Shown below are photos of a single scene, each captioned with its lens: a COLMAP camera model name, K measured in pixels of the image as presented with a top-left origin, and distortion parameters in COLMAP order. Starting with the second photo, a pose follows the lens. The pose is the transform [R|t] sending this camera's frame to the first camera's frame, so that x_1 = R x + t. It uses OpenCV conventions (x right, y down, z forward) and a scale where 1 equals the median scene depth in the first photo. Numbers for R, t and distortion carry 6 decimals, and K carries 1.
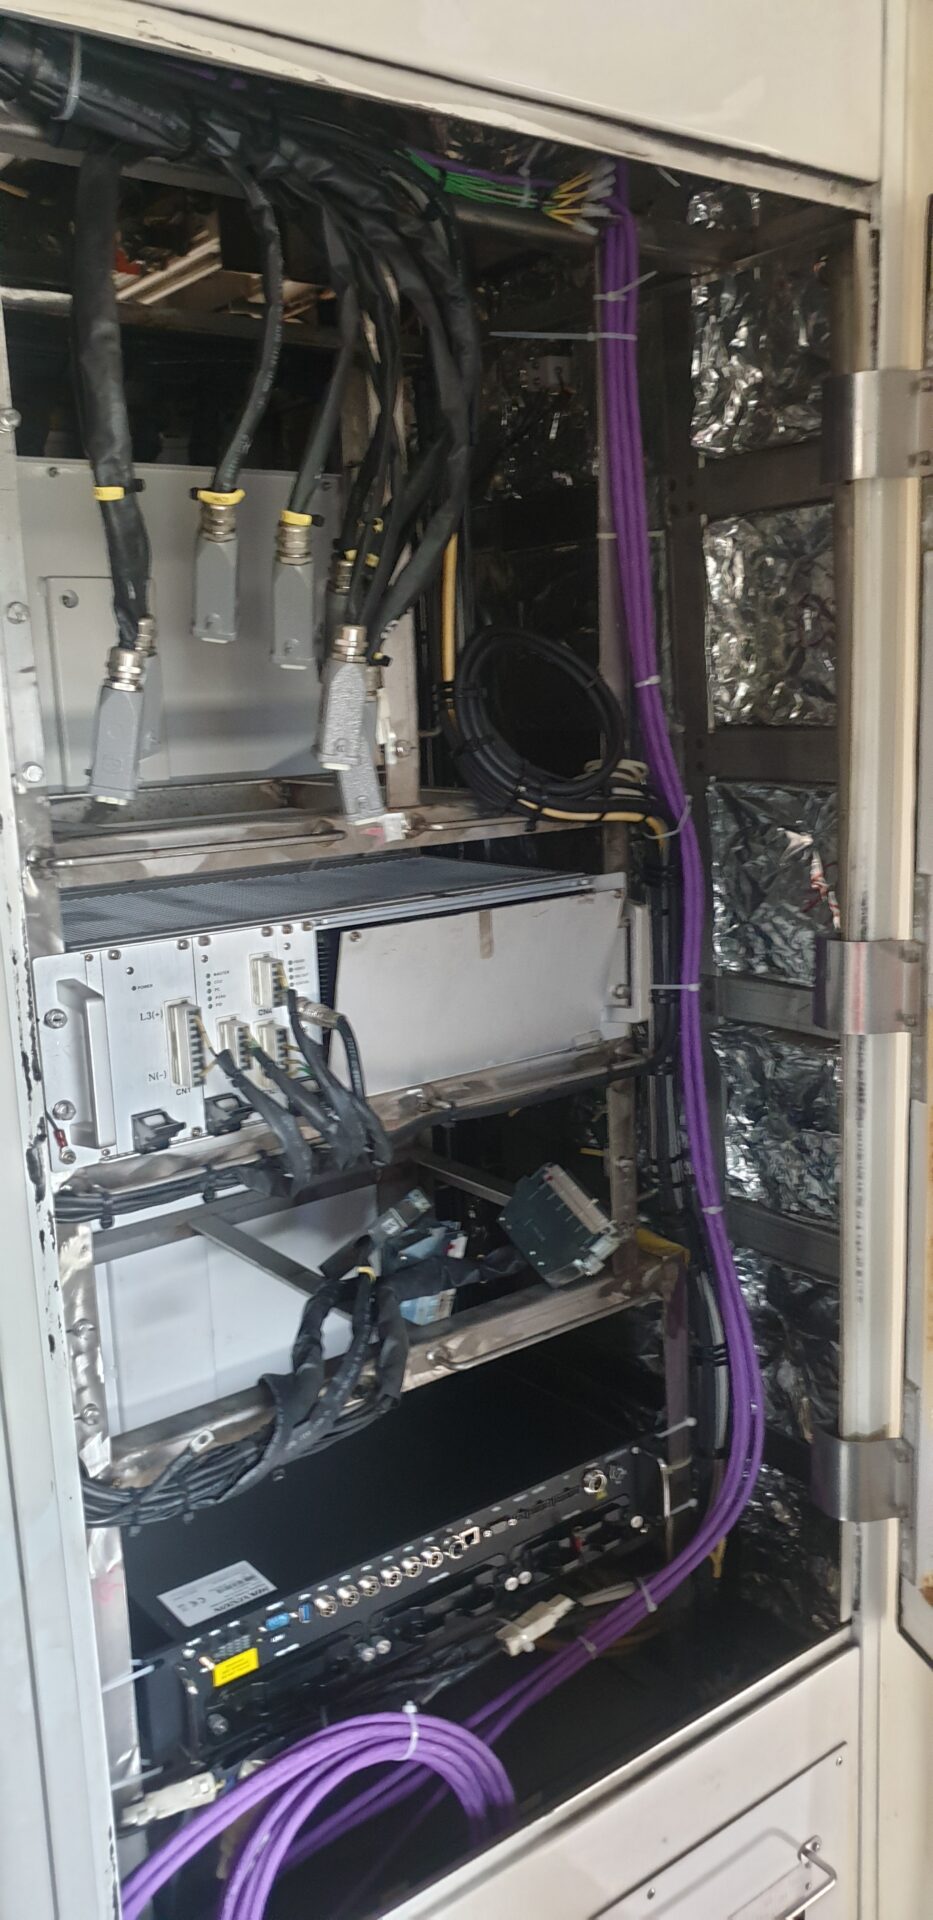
lens RADIAL K [[1500.3, 0, 469.3], [0, 1500.3, 981.2], [0, 0, 1]] dist [0.059165, -0.154406]
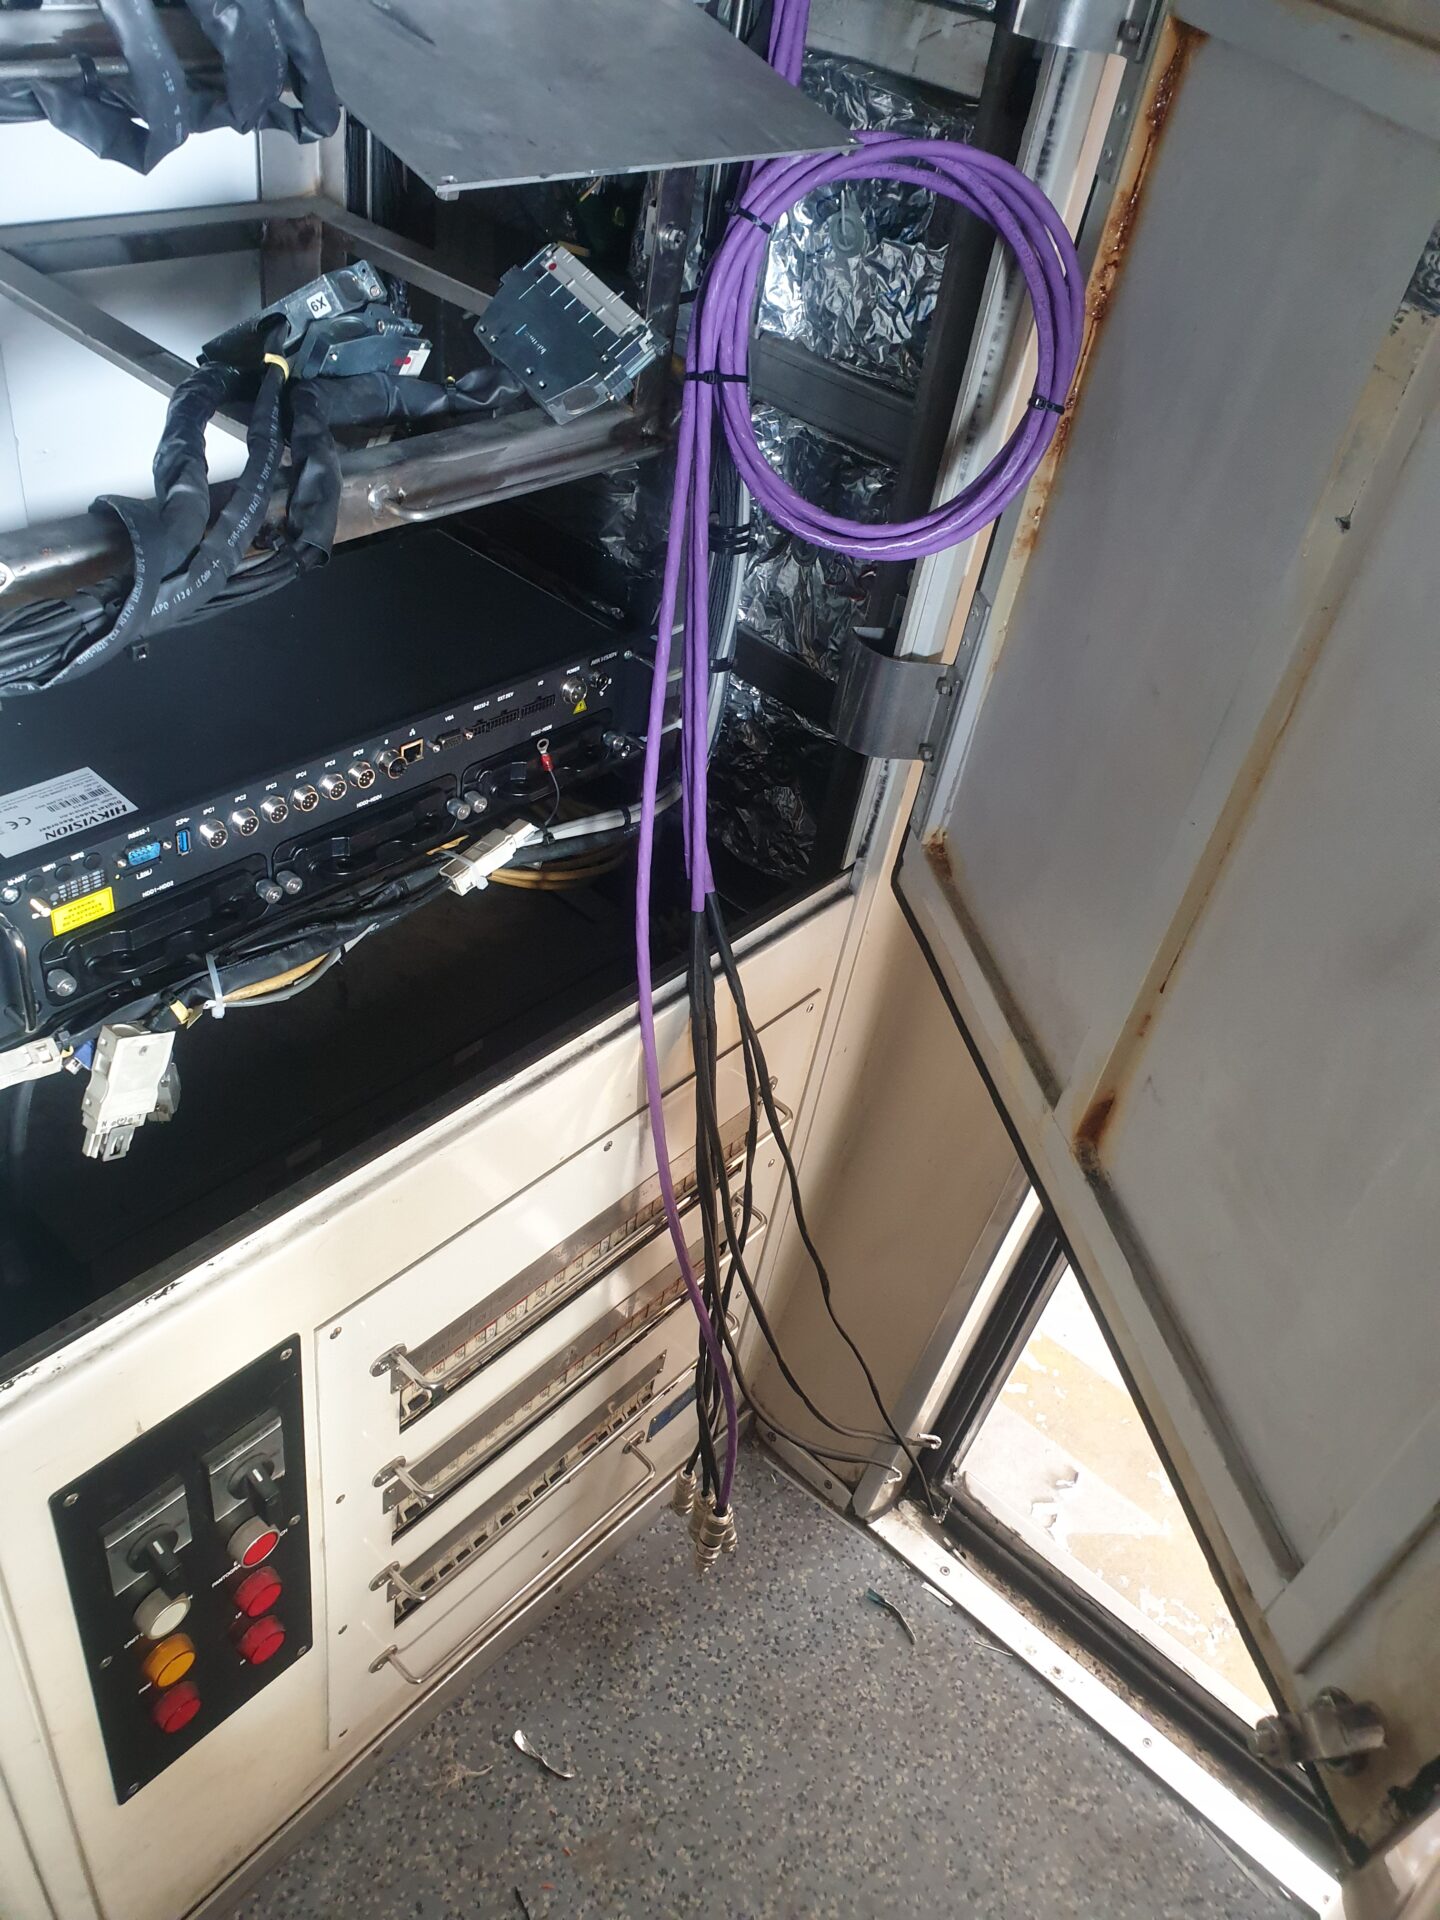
lens RADIAL K [[1471.3, 0, 685.2], [0, 1471.3, 955.9], [0, 0, 1]] dist [0.037973, -0.110424]
pose [[0.965541, 0.022730, 0.259257, -0.058759], [-0.145740, 0.872554, 0.466272, 0.106230], [-0.215618, -0.487989, 0.845799, 0.331711]]
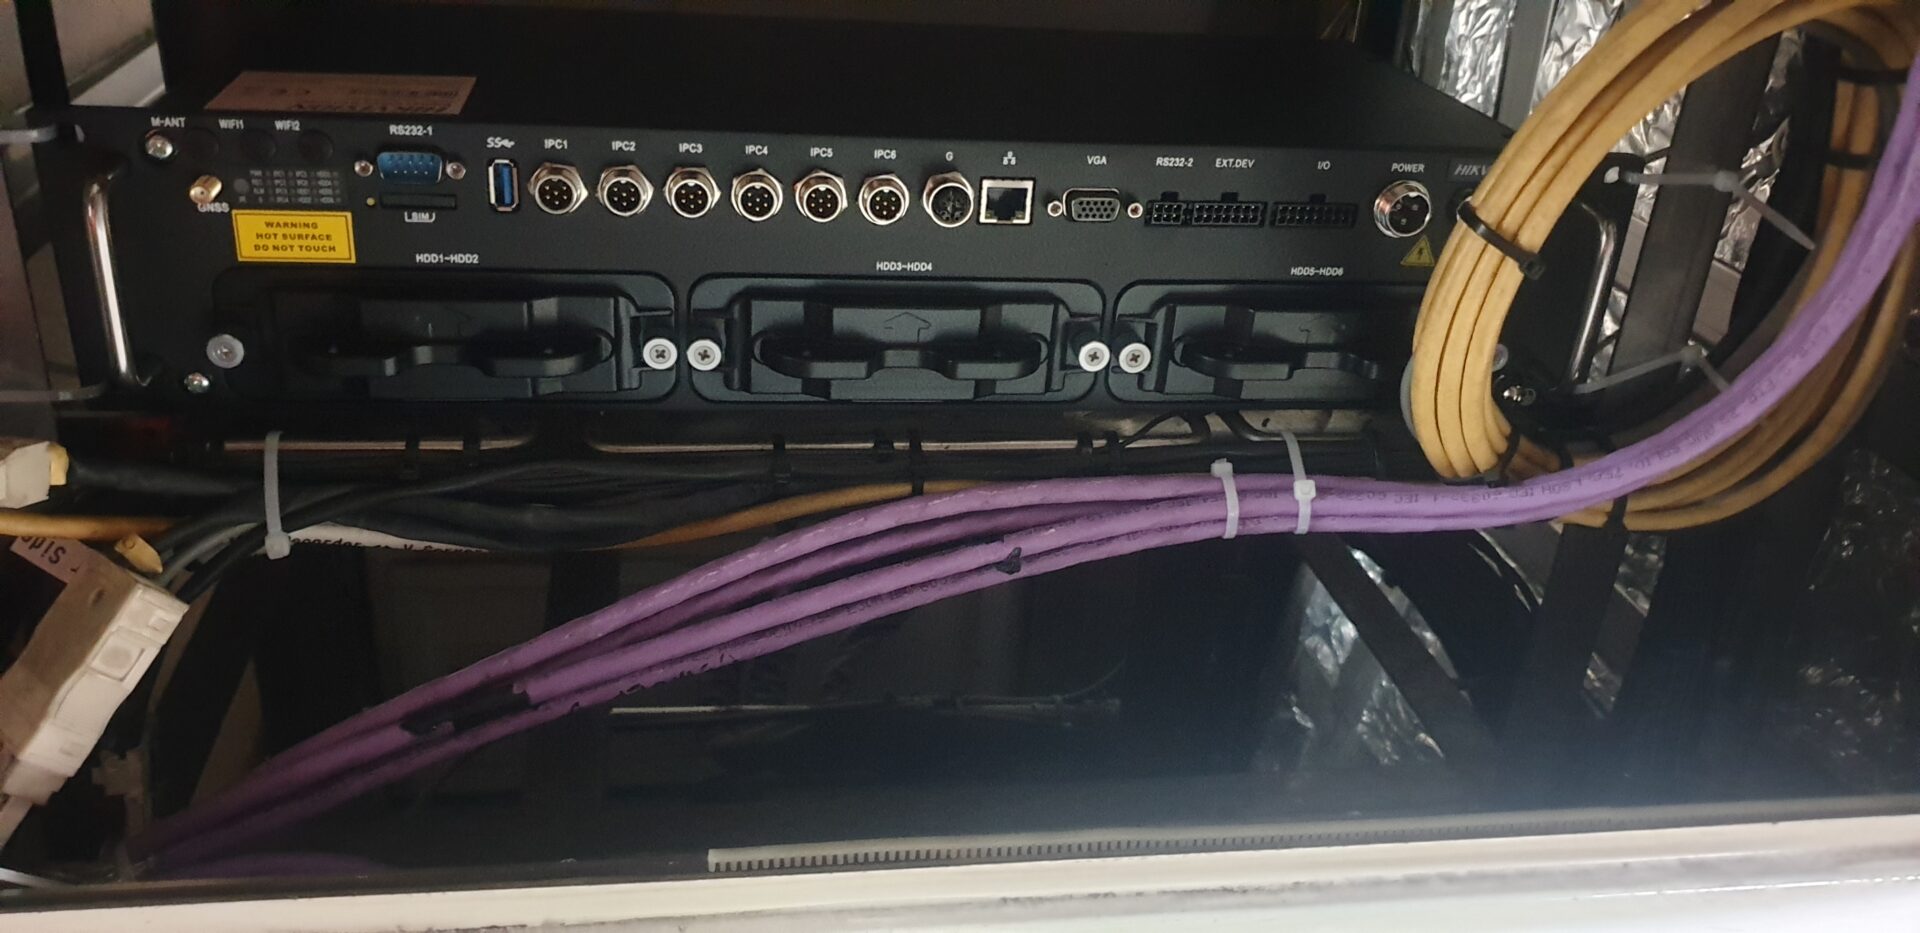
lens RADIAL K [[1500.3, 0, 960.0], [0, 1500.3, 466.5], [0, 0, 1]] dist [0.059165, -0.154406]
pose [[0.869938, 0.307124, -0.385854, 0.171914], [-0.195042, 0.932883, 0.302800, 0.335450], [0.452953, -0.188159, 0.871452, 0.676530]]
